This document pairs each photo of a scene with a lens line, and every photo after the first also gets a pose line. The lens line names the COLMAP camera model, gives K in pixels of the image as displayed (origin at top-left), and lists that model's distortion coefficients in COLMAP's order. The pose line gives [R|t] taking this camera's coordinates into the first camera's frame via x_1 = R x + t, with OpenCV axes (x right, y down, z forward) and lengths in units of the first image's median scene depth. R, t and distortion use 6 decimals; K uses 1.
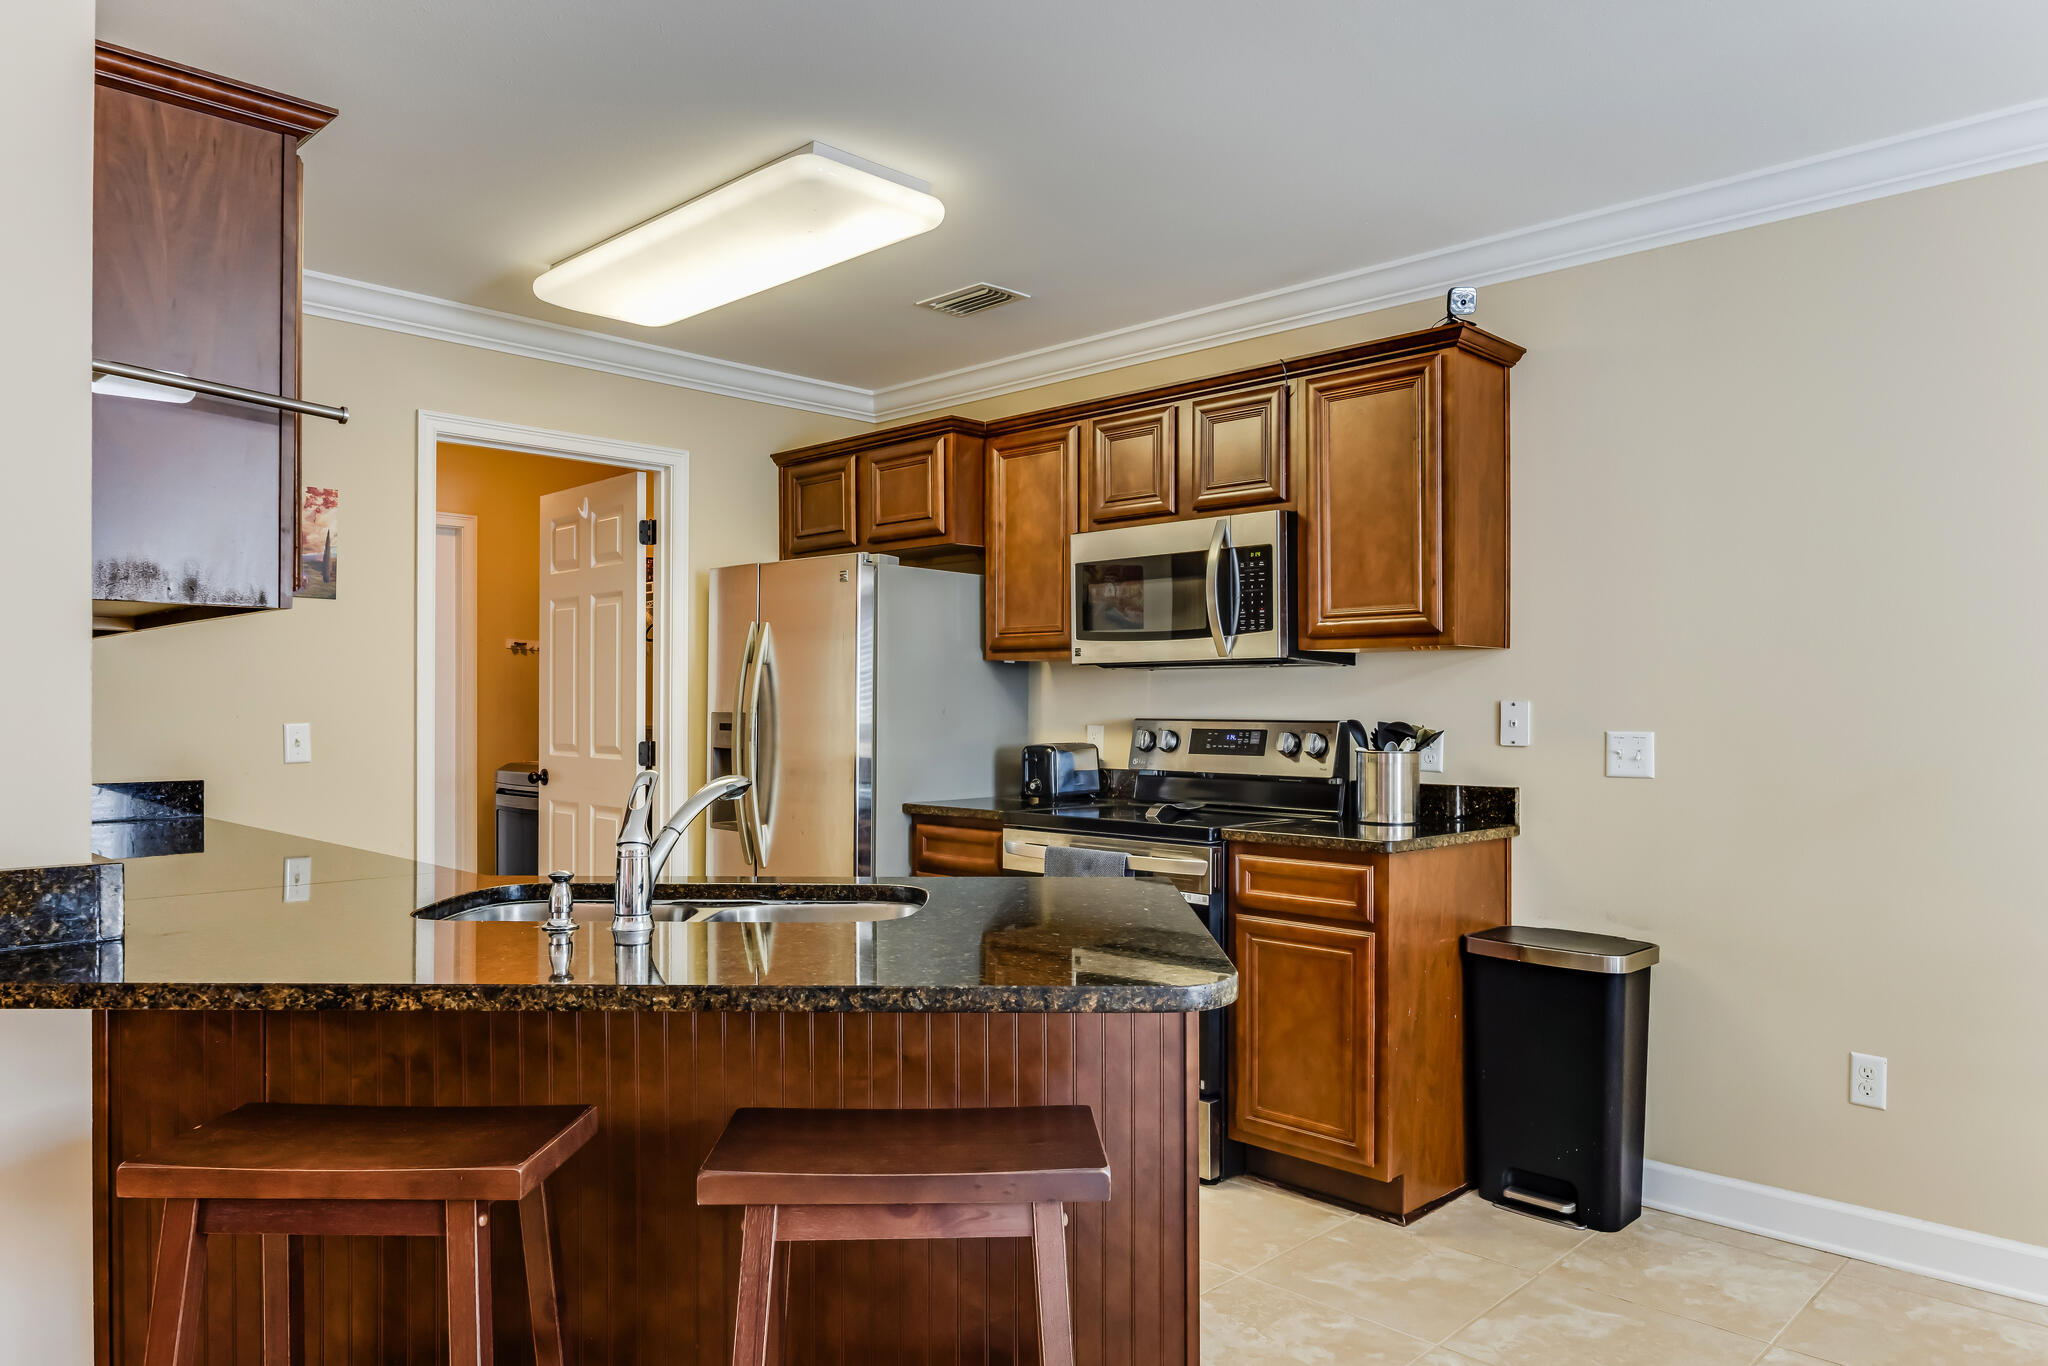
lens RADIAL K [[1347.4, 0, 1029.8], [0, 1347.4, 681.3], [0, 0, 1]] dist [-0.007108, -0.003264]
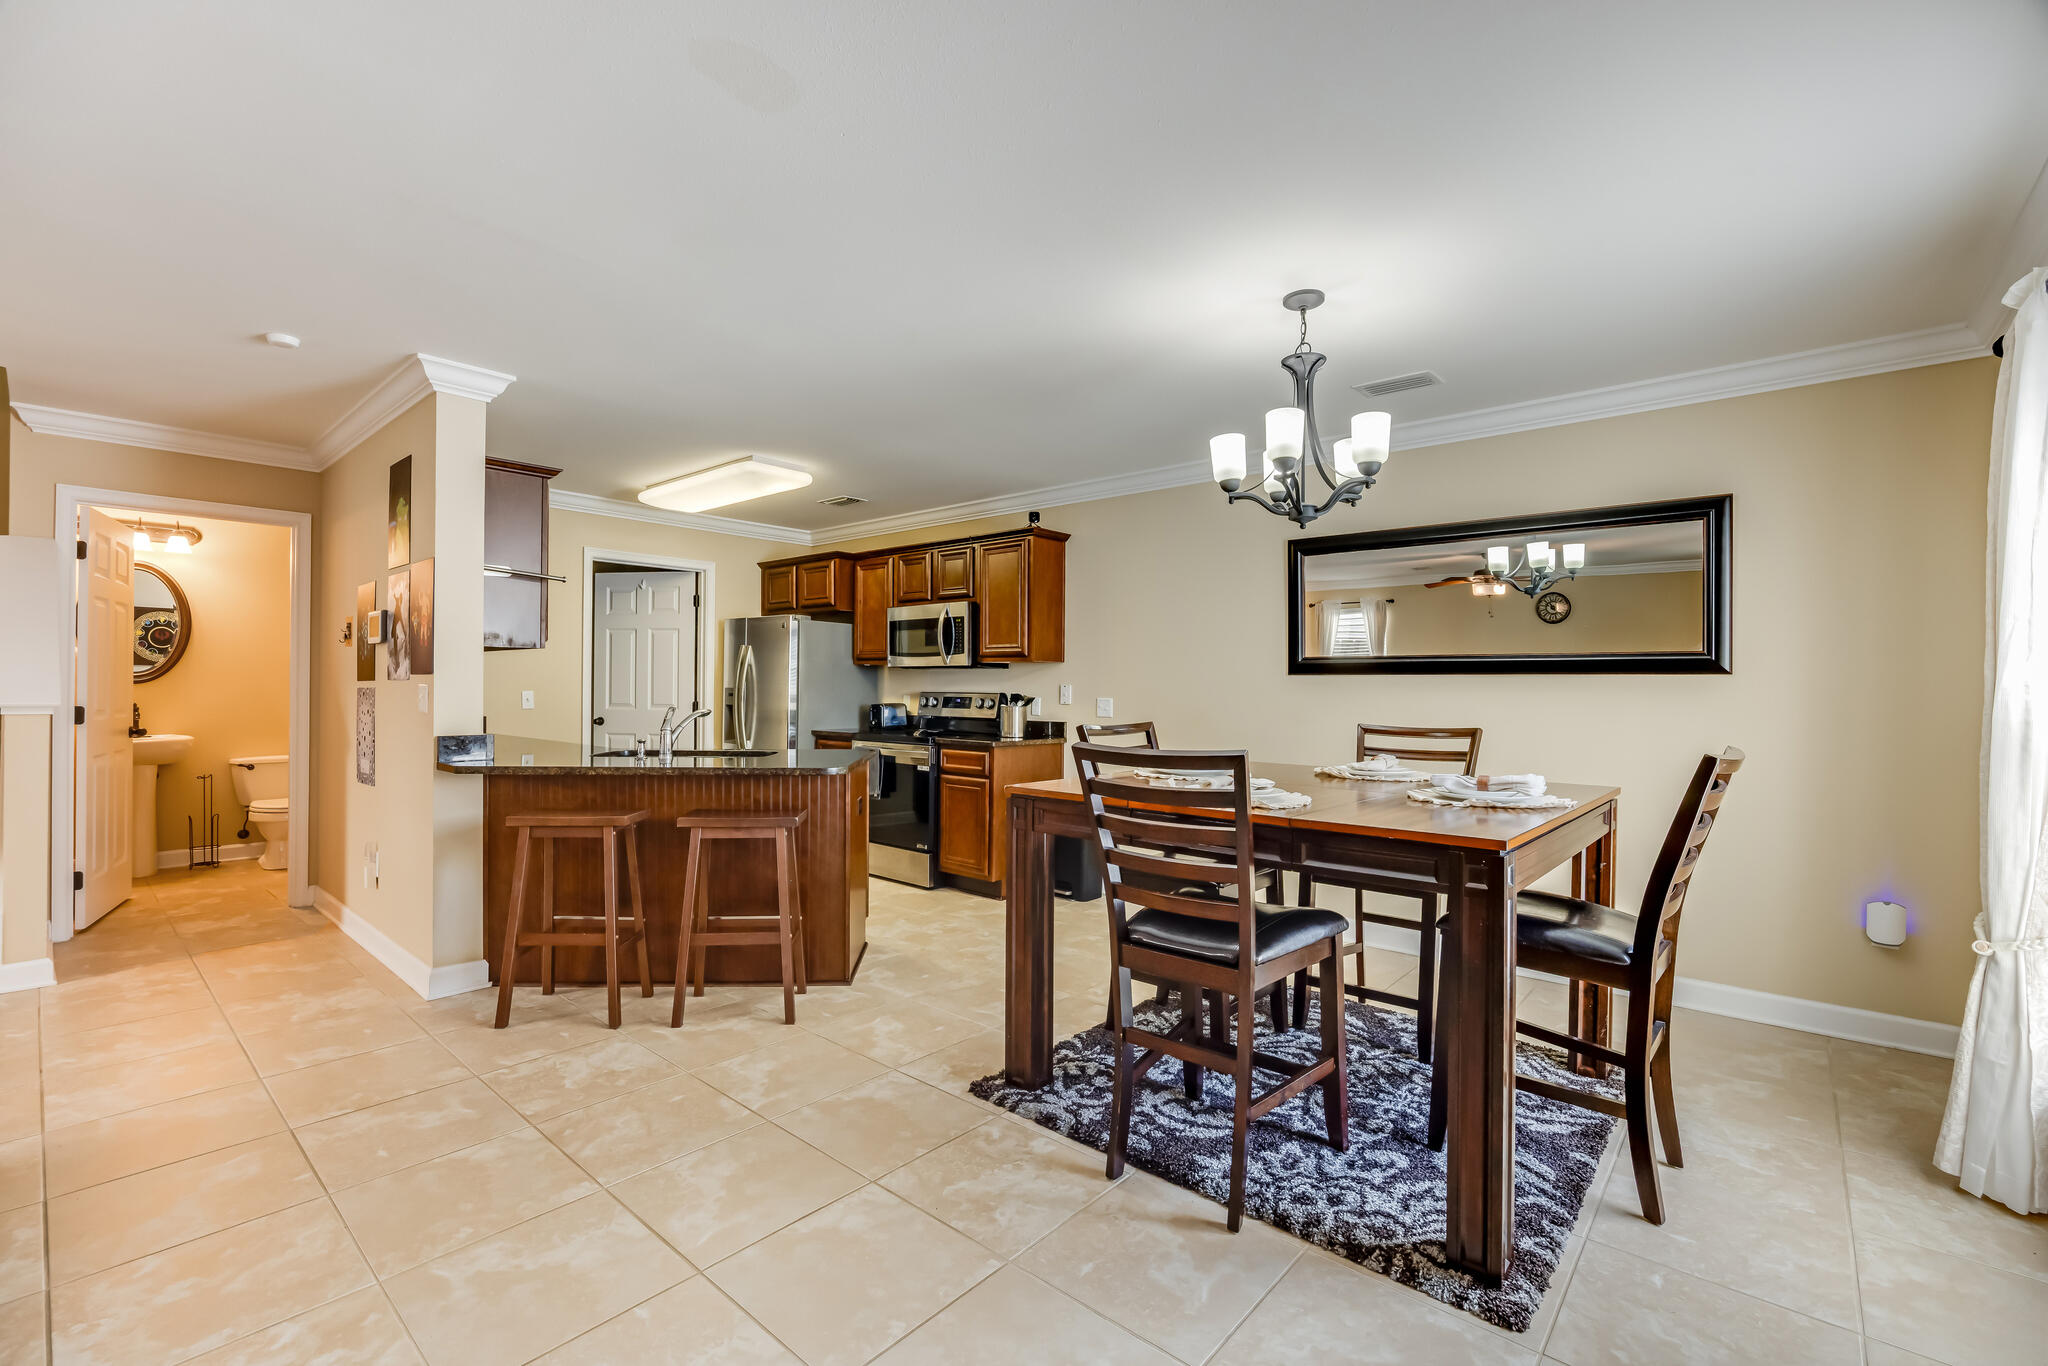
lens RADIAL K [[877.9, 0, 1029.3], [0, 877.9, 681.3], [0, 0, 1]] dist [-0.018407, -0.000285]
pose [[0.998311, 0.008211, 0.057508, 0.197997], [-0.008839, 0.999904, 0.010679, -0.007293], [-0.057414, -0.011169, 0.998288, -0.488943]]
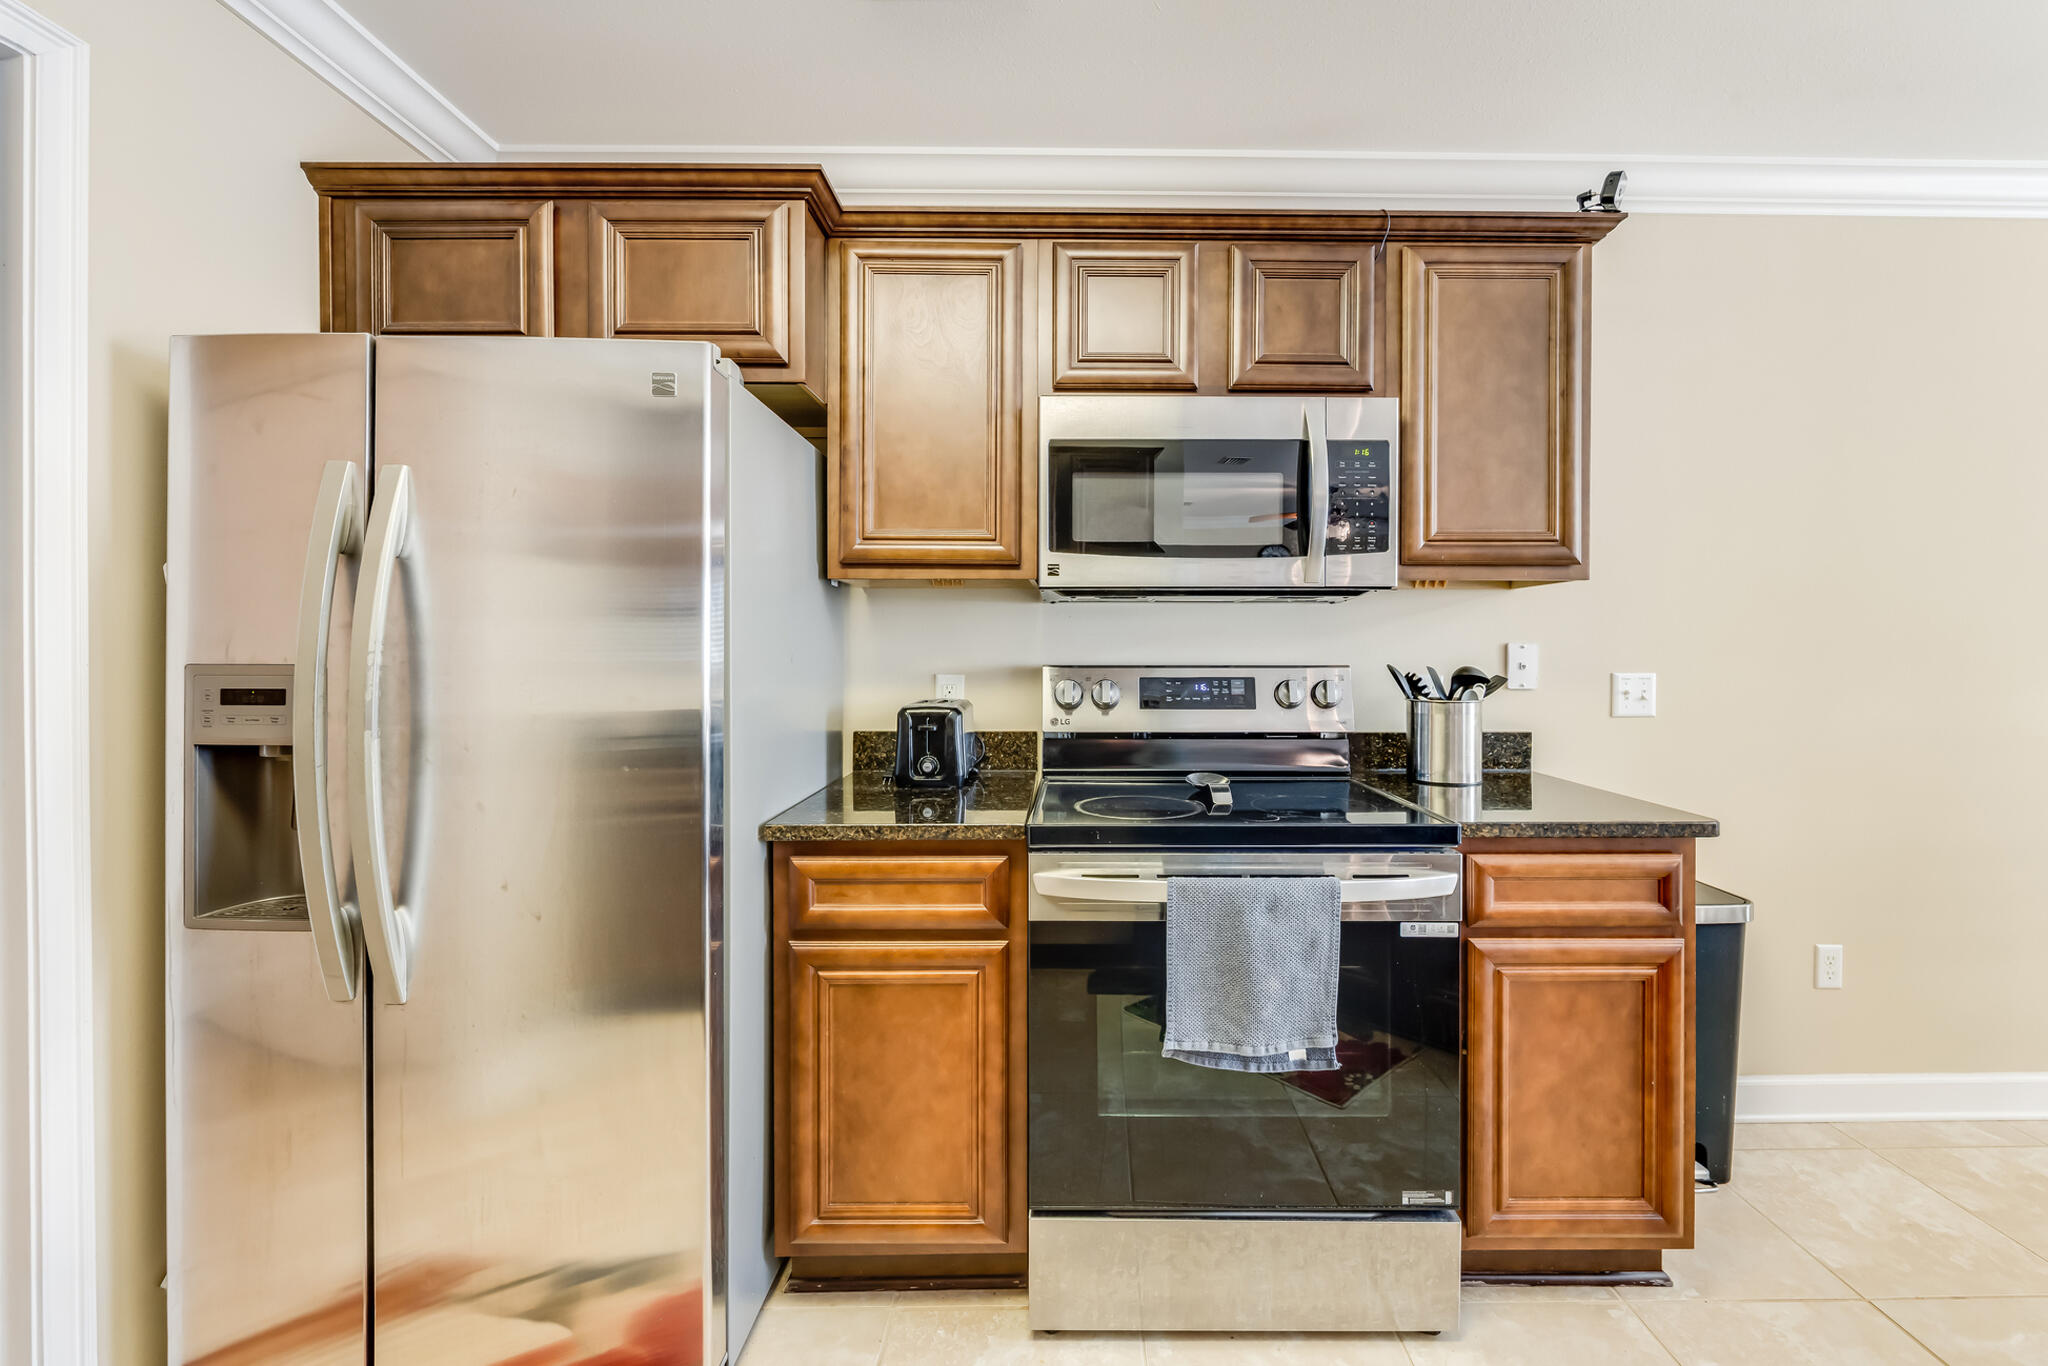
lens RADIAL K [[796.8, 0, 1067.7], [0, 796.8, 655.3], [0, 0, 1]] dist [-0.004862, 0.000135]
pose [[0.711483, -0.004848, 0.702687, -0.267296], [-0.011189, 0.999771, 0.018227, 0.015427], [-0.702614, -0.020831, 0.711266, 0.774503]]
